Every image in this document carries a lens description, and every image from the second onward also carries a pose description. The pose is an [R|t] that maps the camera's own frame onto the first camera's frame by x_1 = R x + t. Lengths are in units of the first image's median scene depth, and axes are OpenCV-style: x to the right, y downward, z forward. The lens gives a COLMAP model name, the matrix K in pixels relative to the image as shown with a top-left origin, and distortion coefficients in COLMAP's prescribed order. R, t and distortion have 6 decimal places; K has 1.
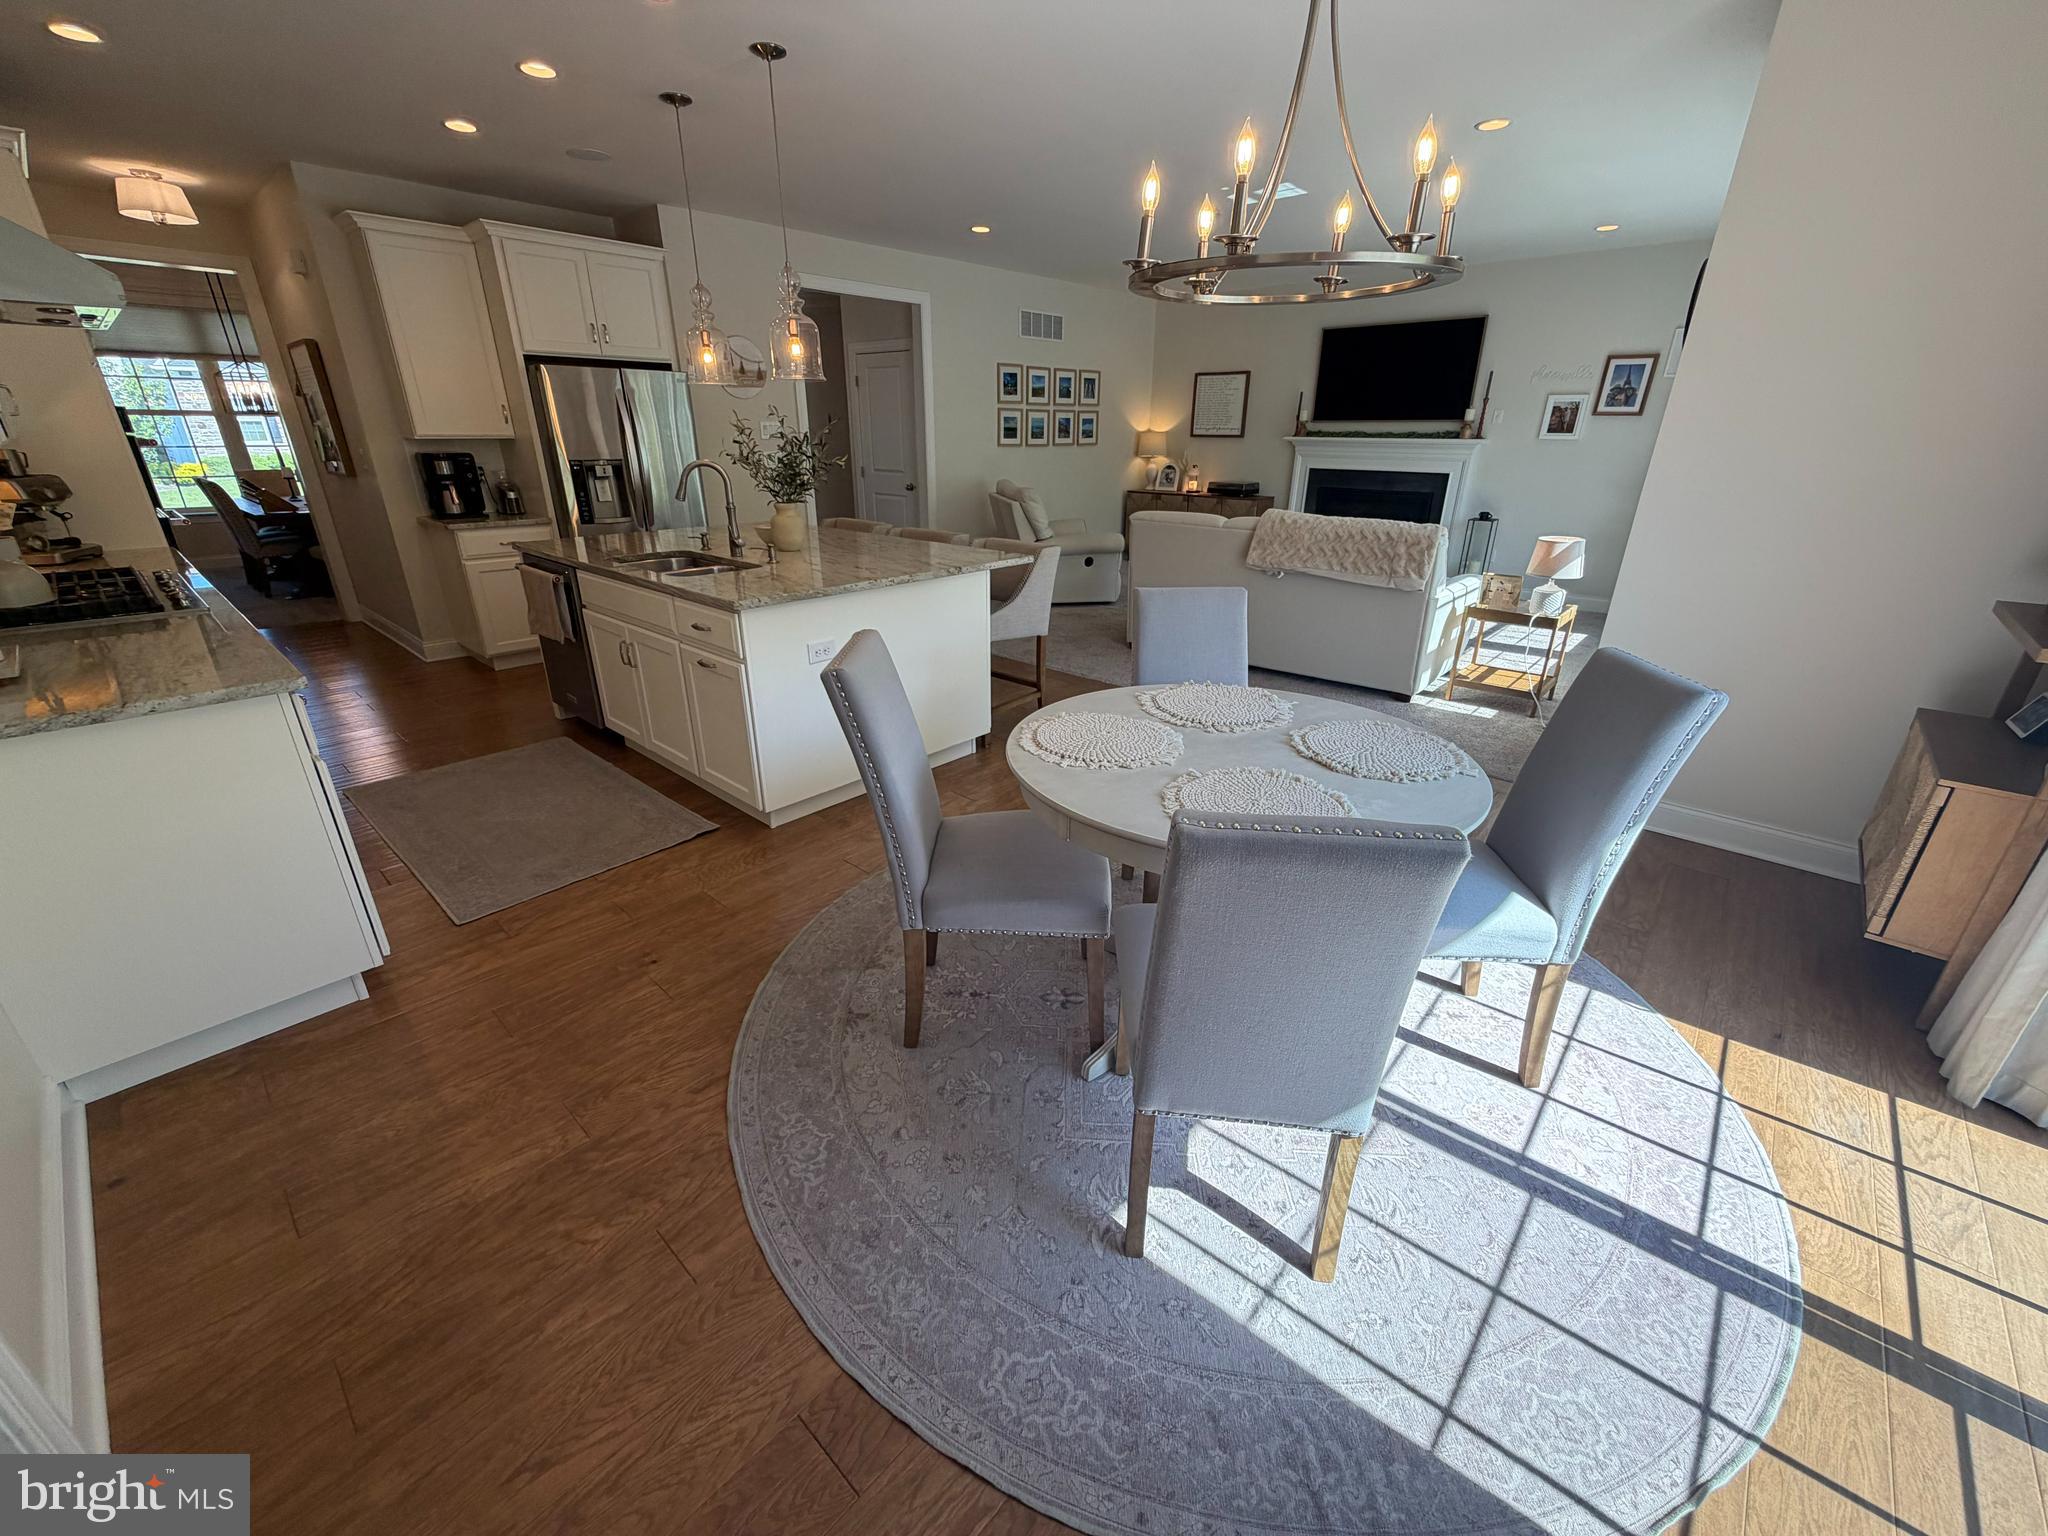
lens RADIAL K [[817.3, 0, 1020.5], [0, 817.3, 769.3], [0, 0, 1]] dist [0.001772, -0.000500]
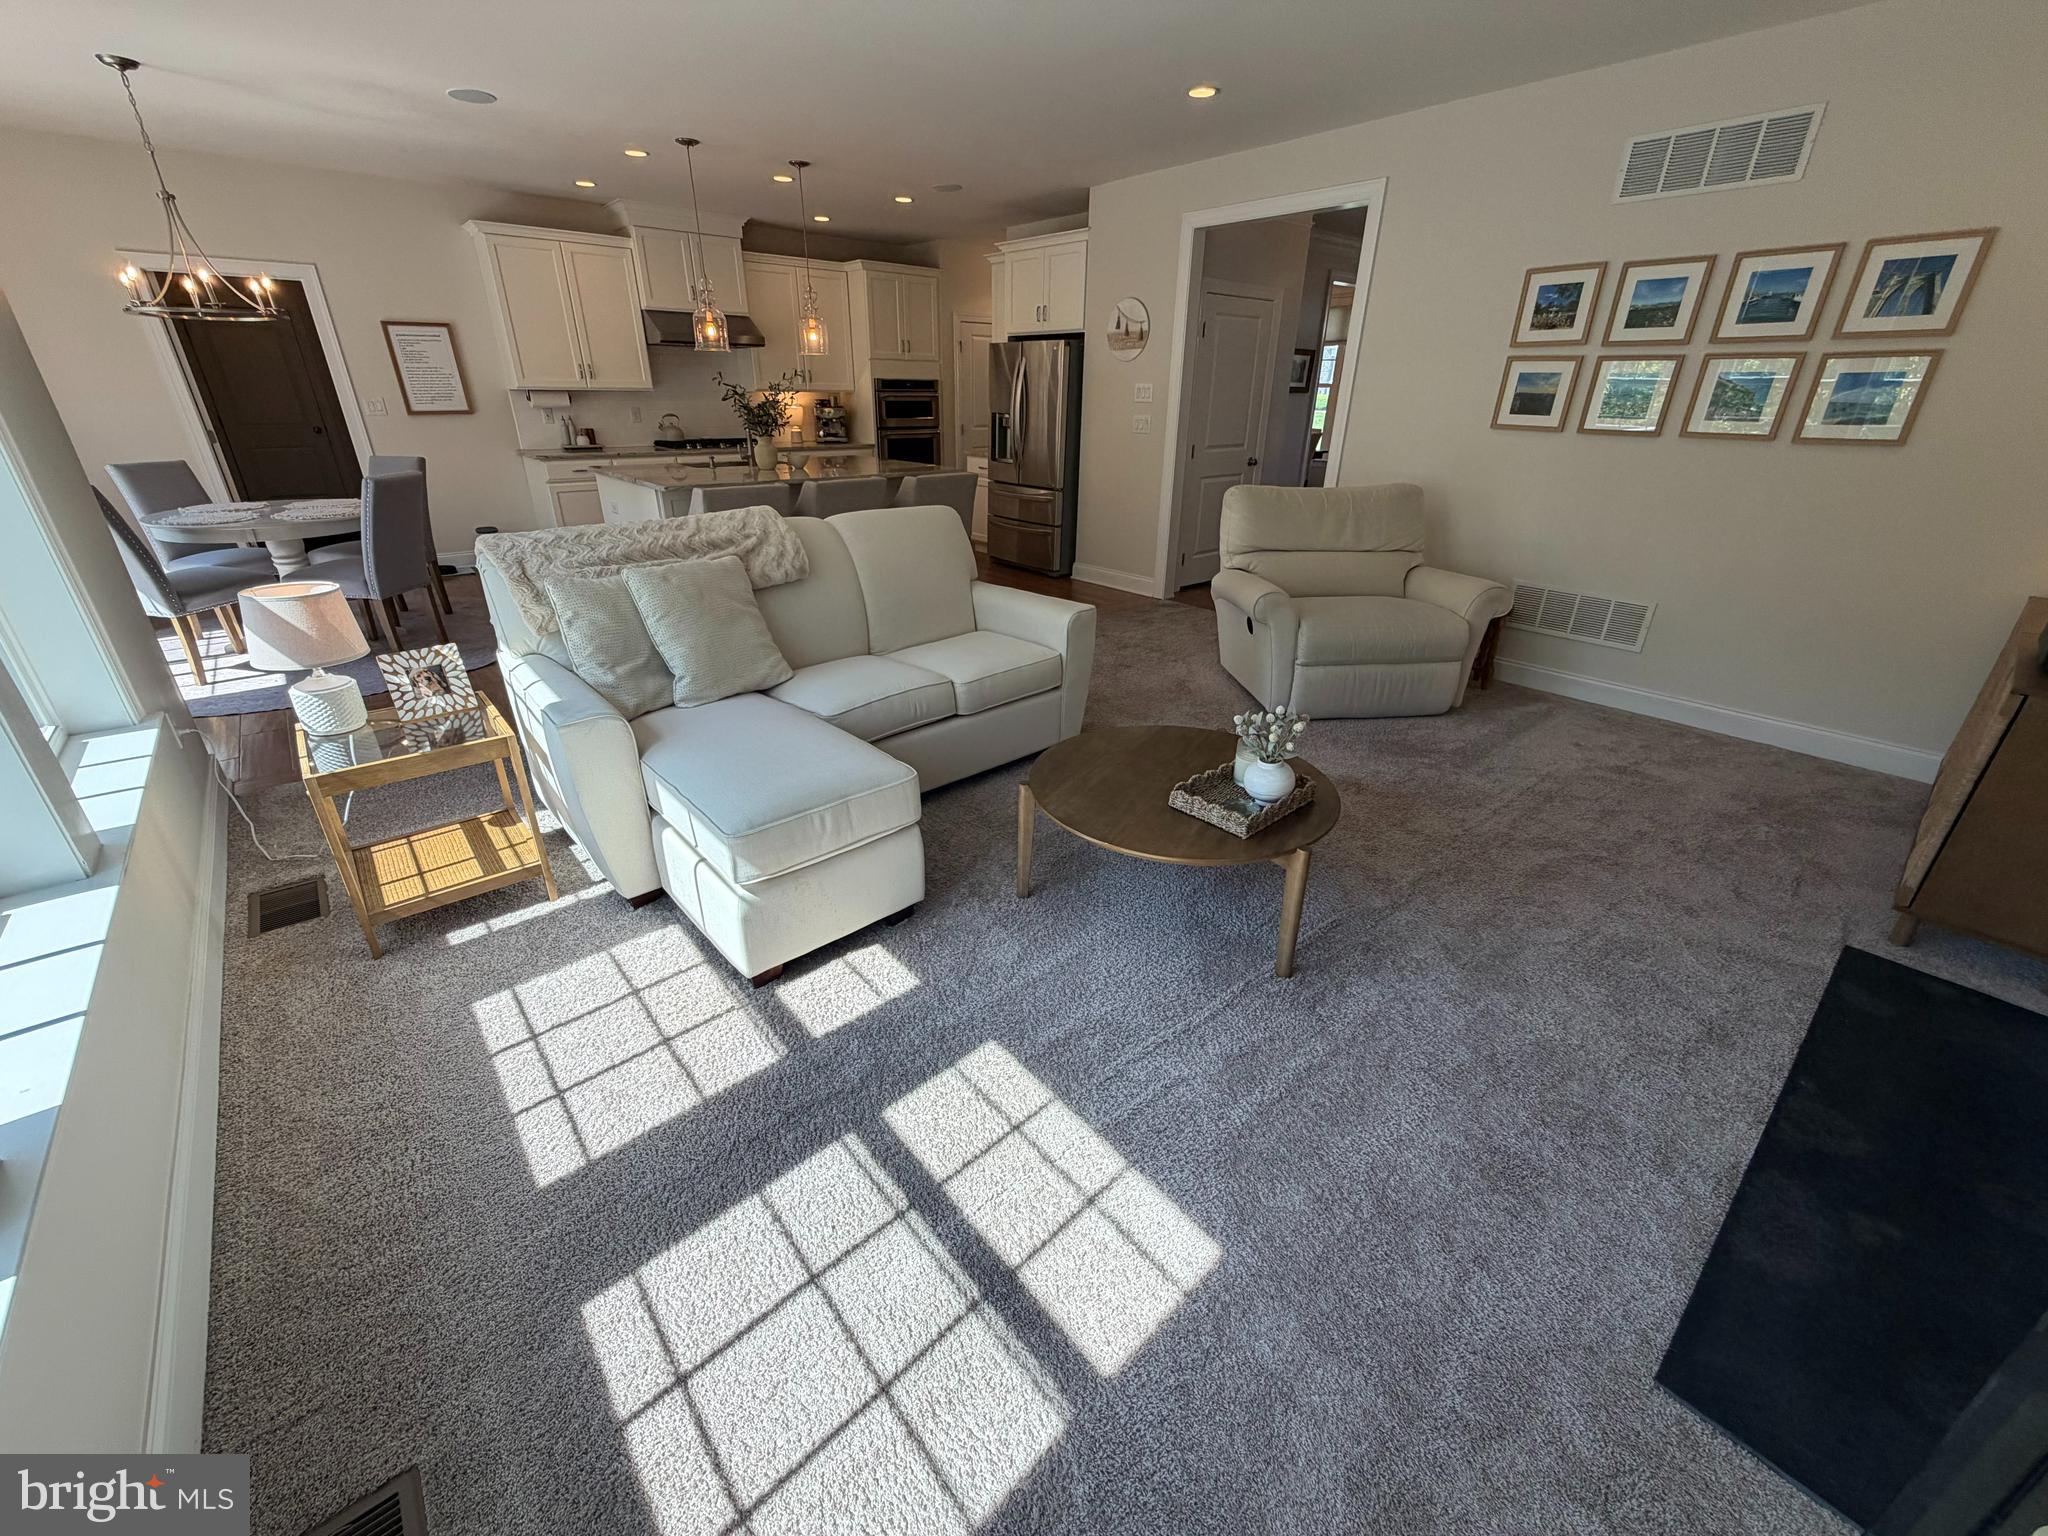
lens RADIAL K [[817.3, 0, 1020.5], [0, 817.3, 769.3], [0, 0, 1]] dist [0.001772, -0.000500]
pose [[-0.127905, 0.412493, -0.901937, 0.620959], [-0.396394, 0.812351, 0.427735, -0.329810], [0.909127, 0.412232, 0.059606, 0.801191]]
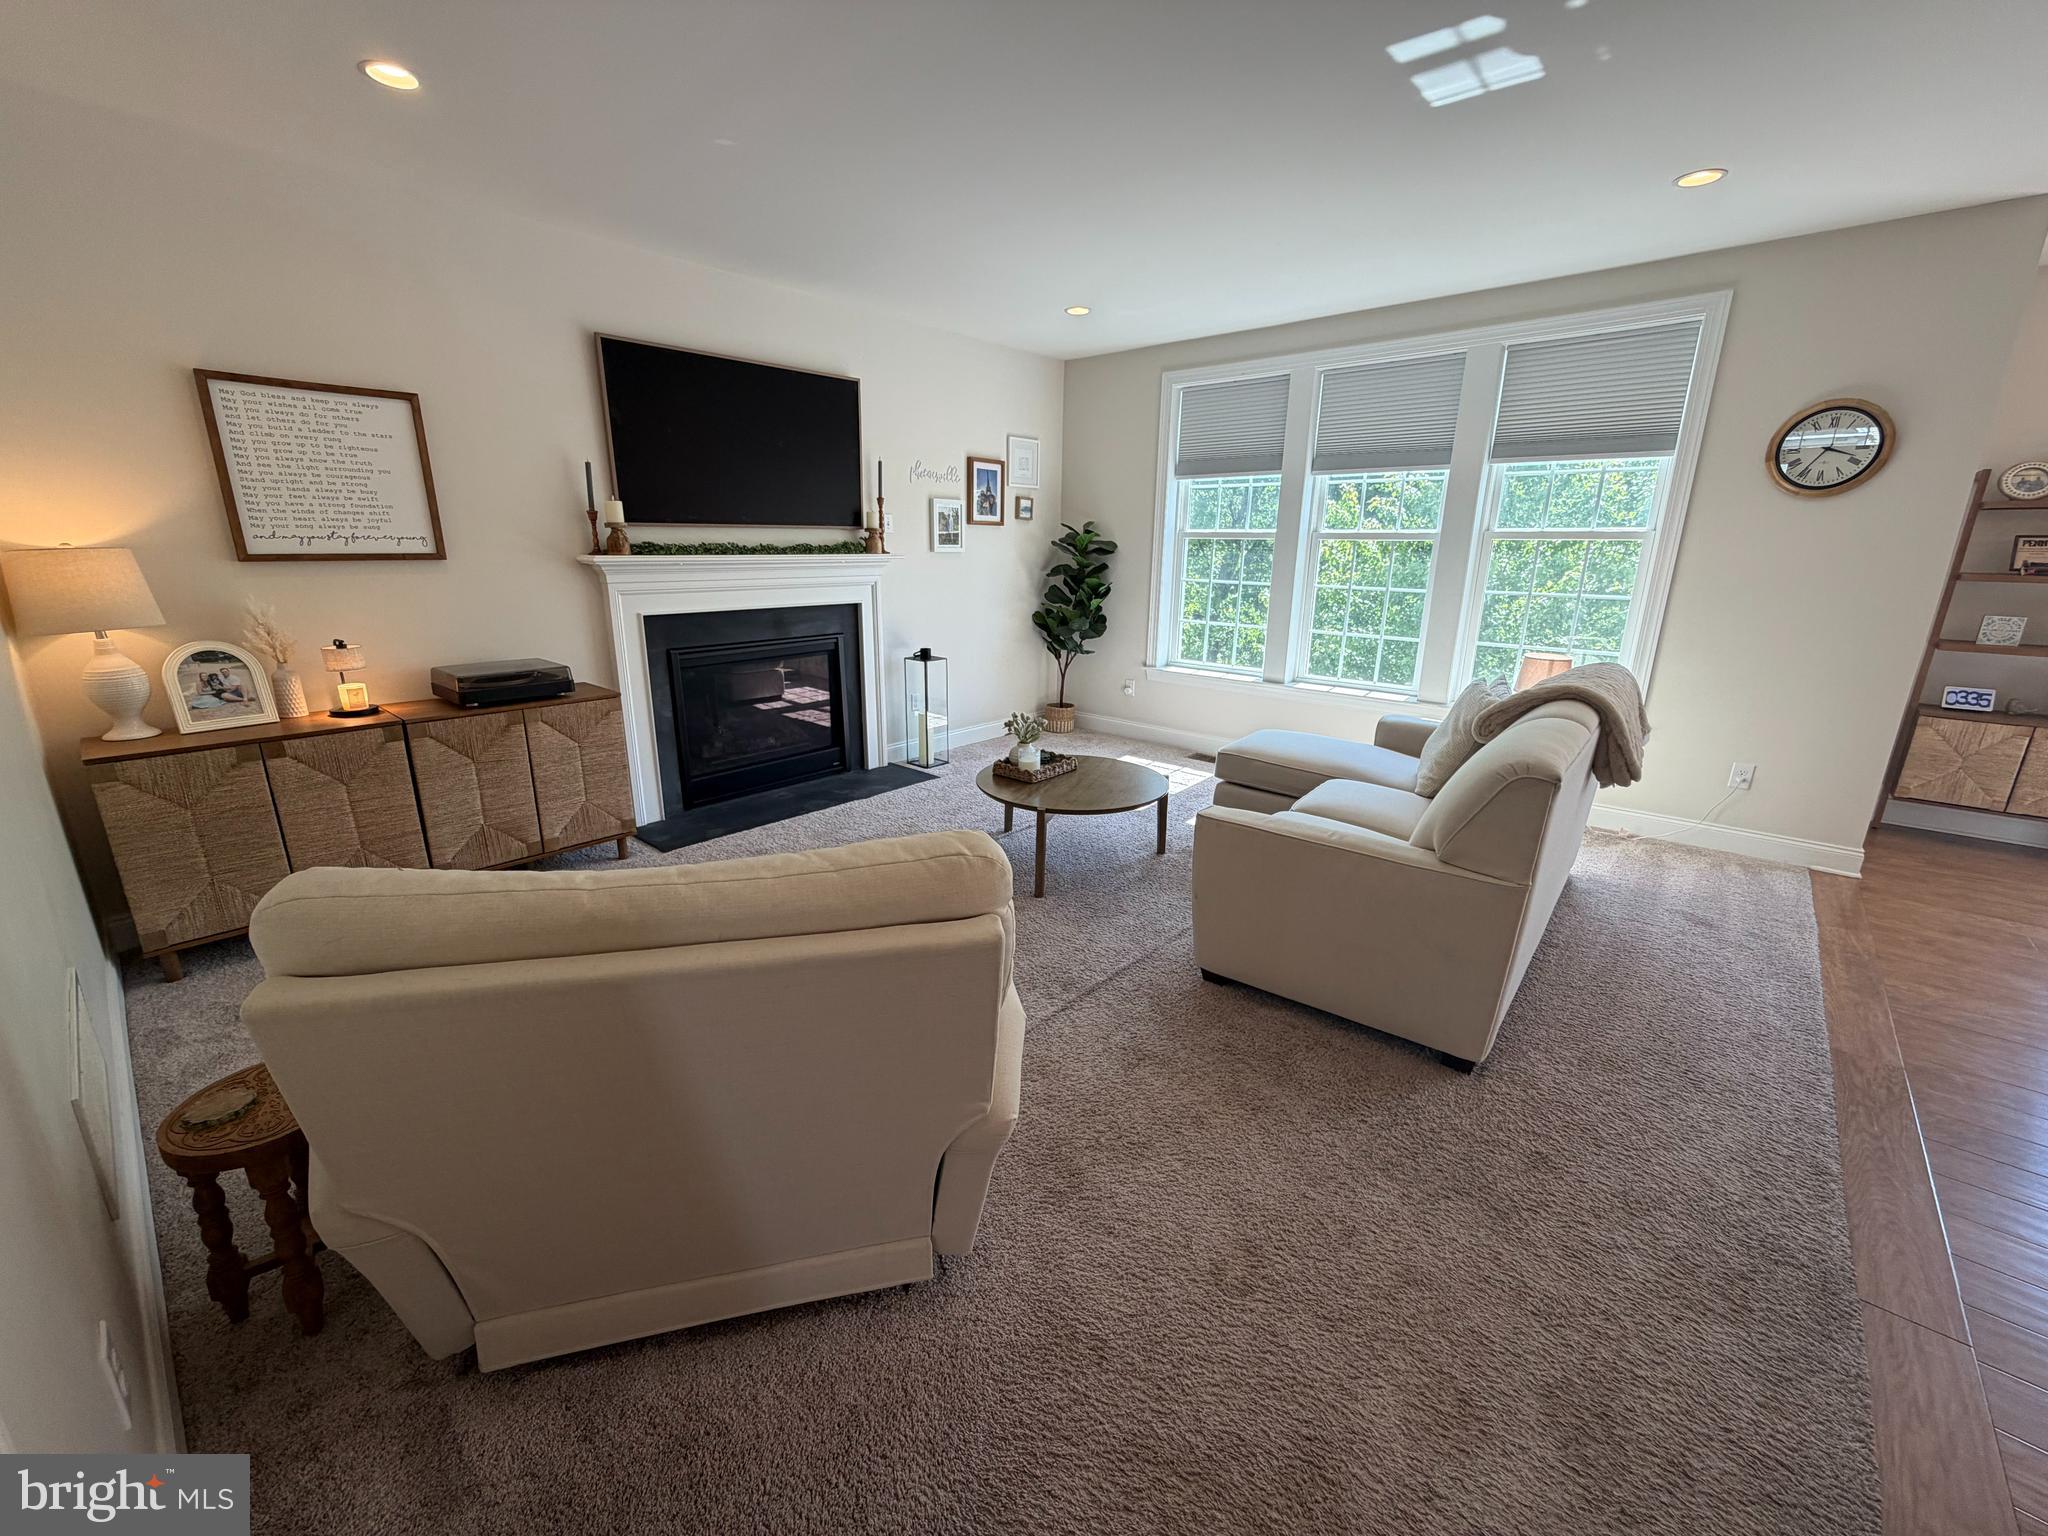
lens RADIAL K [[817.3, 0, 1020.5], [0, 817.3, 769.3], [0, 0, 1]] dist [0.001772, -0.000500]
pose [[-0.010896, -0.274437, 0.961543, -0.161993], [0.377540, 0.889298, 0.258095, -0.362225], [-0.925929, 0.365834, 0.093921, 0.860620]]
